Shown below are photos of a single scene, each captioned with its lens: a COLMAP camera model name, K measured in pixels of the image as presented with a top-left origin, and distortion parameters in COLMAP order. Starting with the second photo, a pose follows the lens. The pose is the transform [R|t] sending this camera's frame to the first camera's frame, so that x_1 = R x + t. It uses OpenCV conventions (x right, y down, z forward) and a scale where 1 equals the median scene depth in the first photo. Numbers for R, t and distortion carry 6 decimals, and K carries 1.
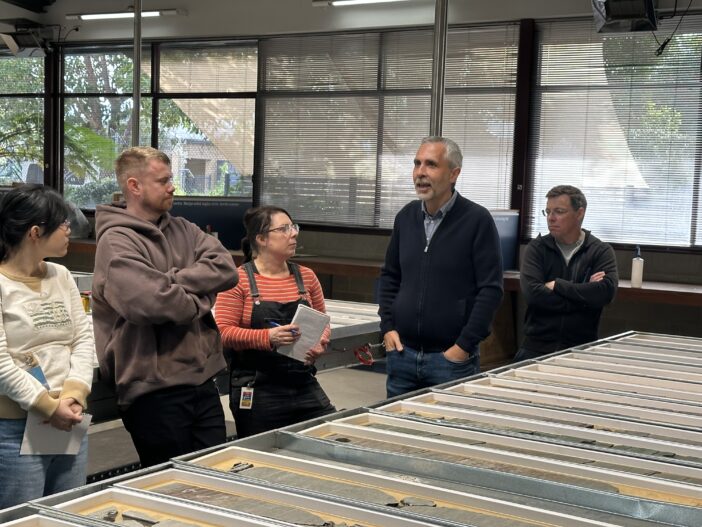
lens RADIAL K [[1132.8, 0, 351.0], [0, 1132.8, 263.5], [0, 0, 1]] dist [0.136946, 0.025665]
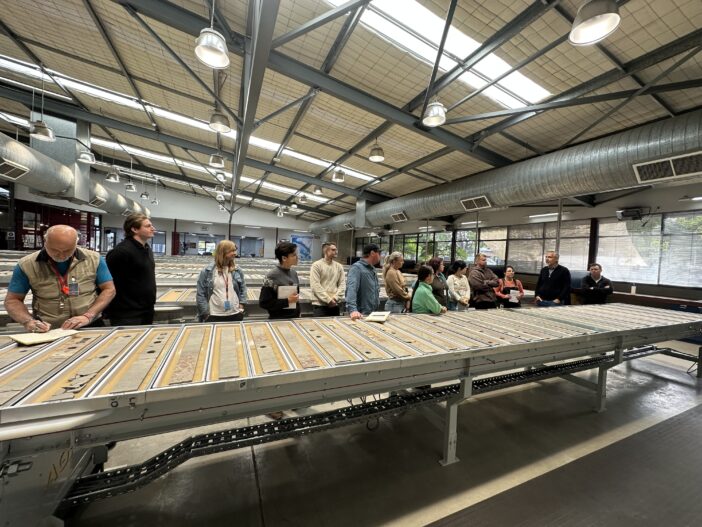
lens RADIAL K [[283.7, 0, 351.0], [0, 283.7, 263.5], [0, 0, 1]] dist [-0.000538, 0.000086]
pose [[0.835372, 0.022863, -0.549210, 0.012470], [-0.057572, 0.997278, -0.046055, 0.014520], [0.546662, 0.070093, 0.834414, -0.158153]]
